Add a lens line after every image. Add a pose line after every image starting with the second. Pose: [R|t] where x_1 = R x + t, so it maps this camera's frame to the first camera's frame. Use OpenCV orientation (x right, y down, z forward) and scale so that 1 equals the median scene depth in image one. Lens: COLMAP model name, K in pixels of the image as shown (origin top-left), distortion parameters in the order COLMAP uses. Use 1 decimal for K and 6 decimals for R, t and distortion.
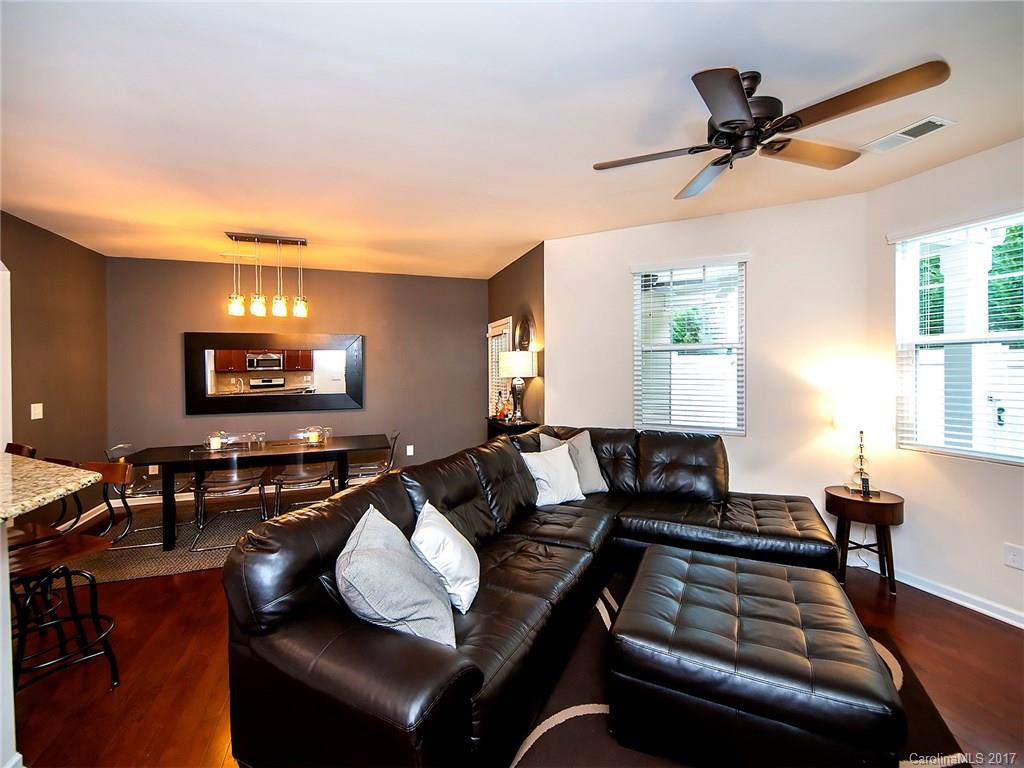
lens RADIAL K [[424.8, 0, 516.1], [0, 424.8, 371.8], [0, 0, 1]] dist [-0.001395, -0.000492]
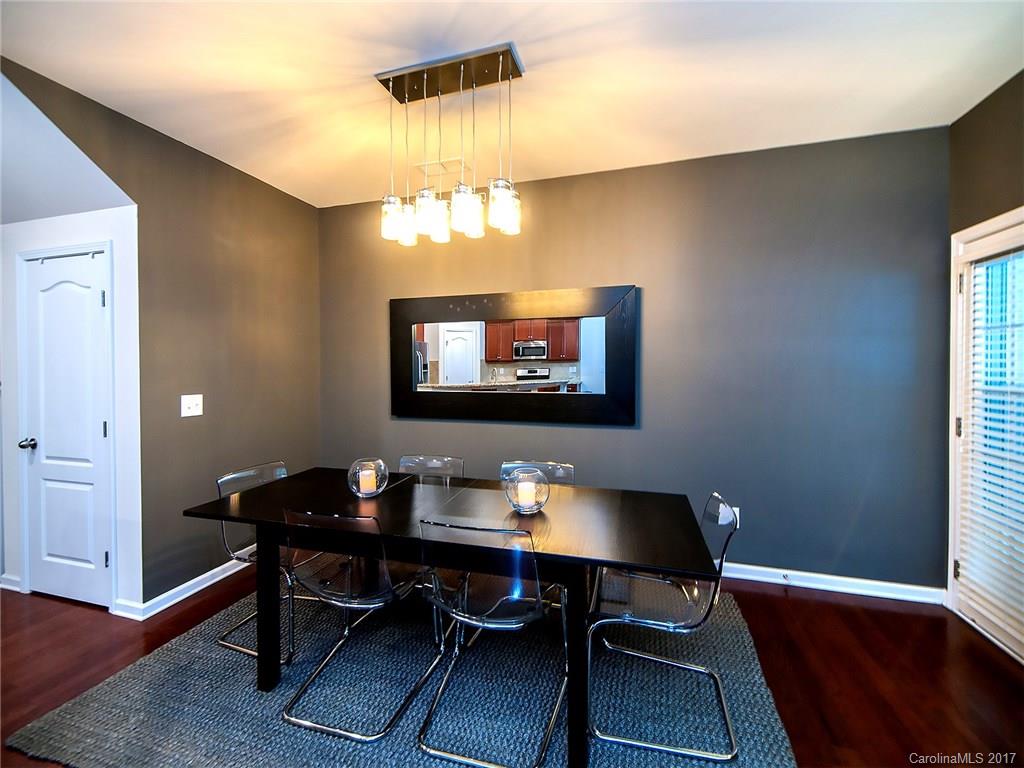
lens RADIAL K [[424.8, 0, 516.1], [0, 424.8, 371.8], [0, 0, 1]] dist [-0.001395, -0.000492]
pose [[0.808486, 0.015887, -0.588302, -0.260501], [-0.007002, 0.999824, 0.017378, 0.019619], [0.588474, -0.009931, 0.808455, 0.738138]]
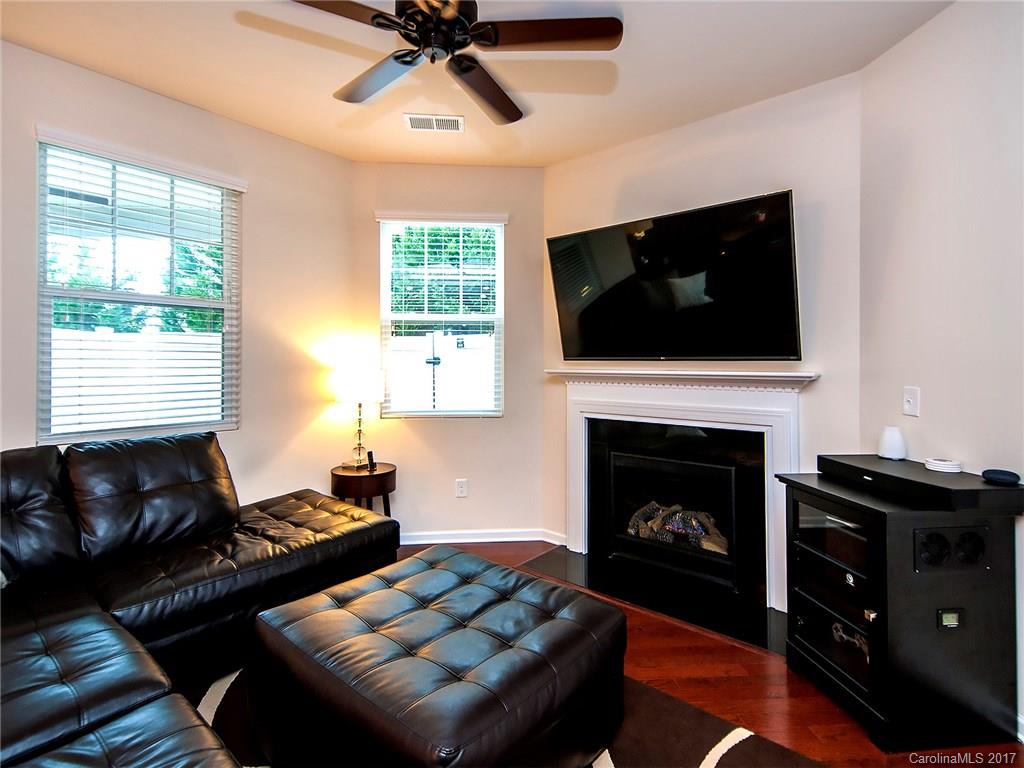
lens RADIAL K [[494.7, 0, 508.0], [0, 494.7, 356.2], [0, 0, 1]] dist [0.000367, -0.000098]
pose [[0.252513, 0.010843, 0.967533, -0.180155], [-0.001247, 0.999940, -0.010880, 0.034148], [-0.967593, 0.001541, 0.252512, 0.330765]]
